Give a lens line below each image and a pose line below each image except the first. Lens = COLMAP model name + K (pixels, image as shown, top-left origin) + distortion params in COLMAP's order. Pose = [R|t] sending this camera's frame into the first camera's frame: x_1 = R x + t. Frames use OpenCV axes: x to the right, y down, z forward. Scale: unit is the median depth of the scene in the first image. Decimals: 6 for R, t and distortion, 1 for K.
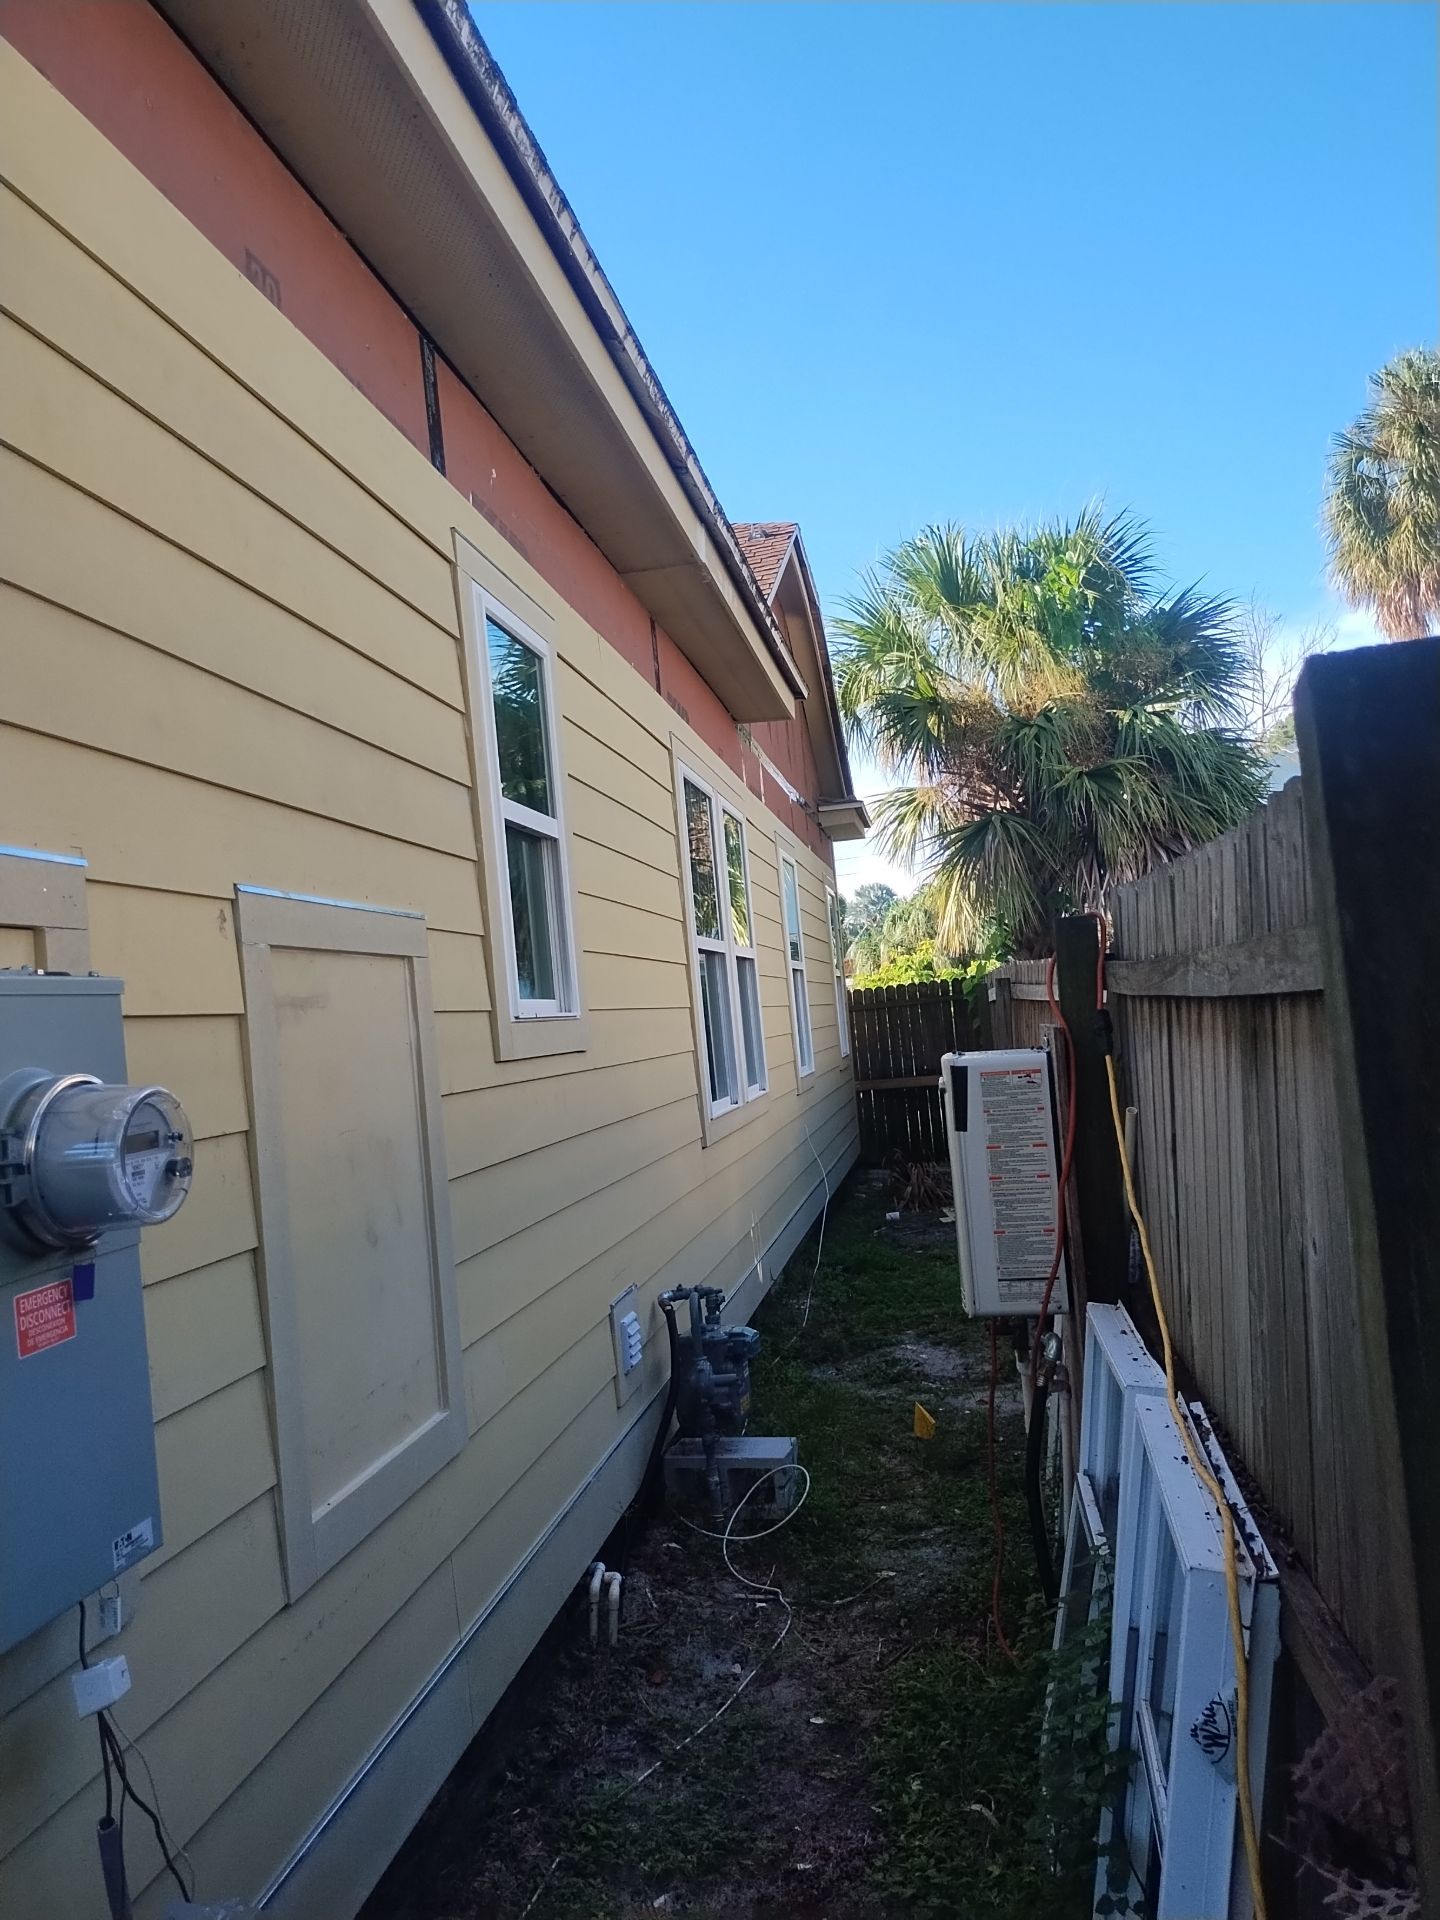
lens RADIAL K [[1391.8, 0, 721.0], [0, 1391.8, 978.8], [0, 0, 1]] dist [0.178866, -0.400167]
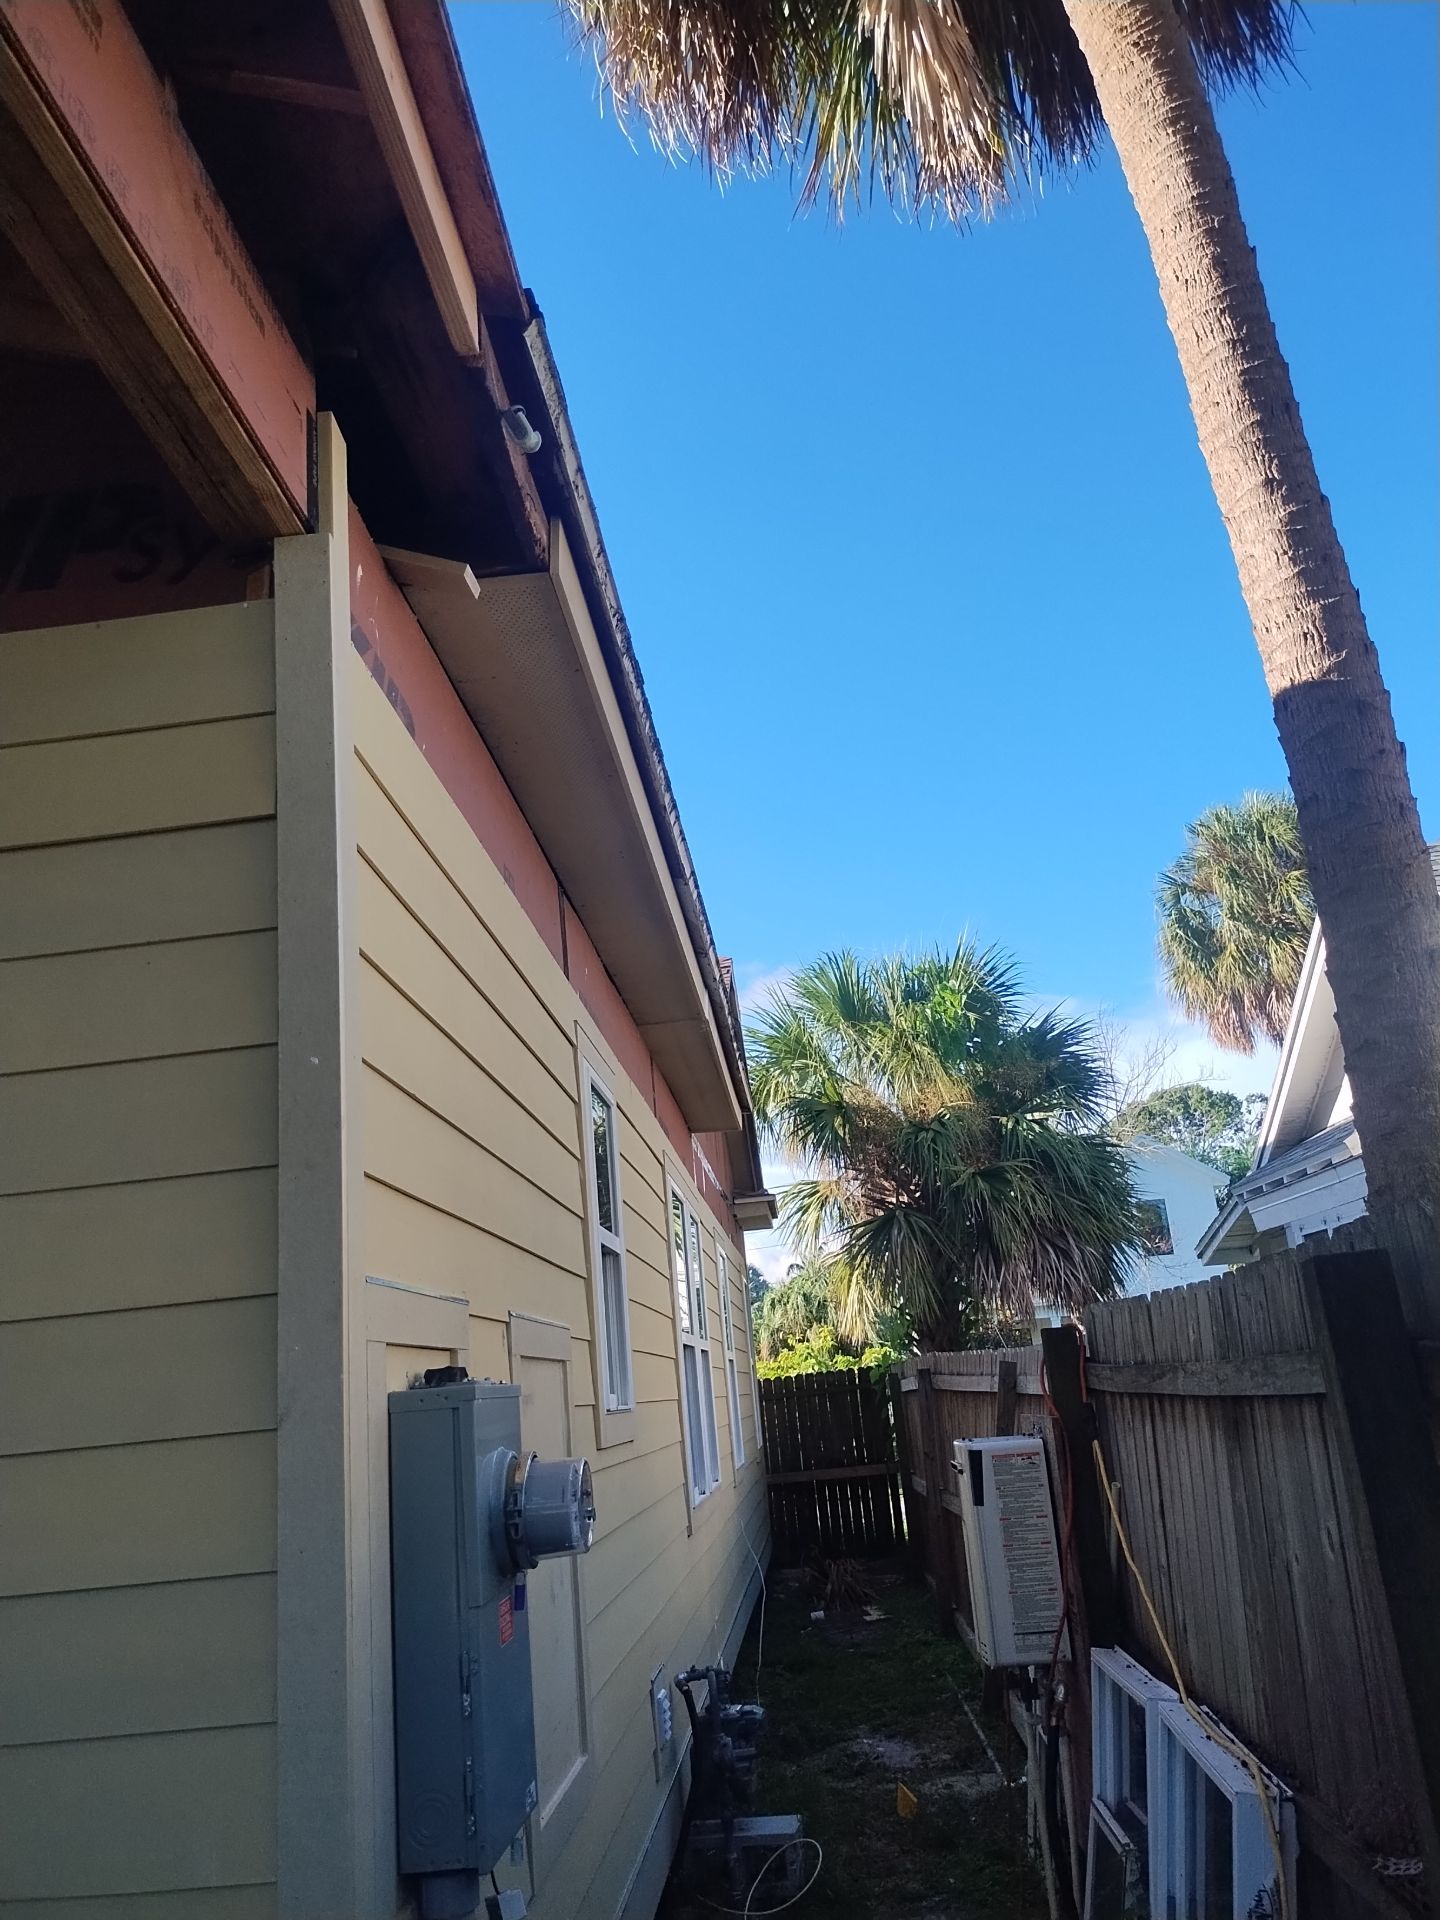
lens RADIAL K [[1421.9, 0, 722.1], [0, 1421.9, 964.6], [0, 0, 1]] dist [0.012843, -0.022077]
pose [[0.994816, 0.028153, 0.097714, -0.053892], [-0.000724, 0.962848, -0.270044, -0.003249], [-0.101687, 0.268573, 0.957877, -0.087882]]
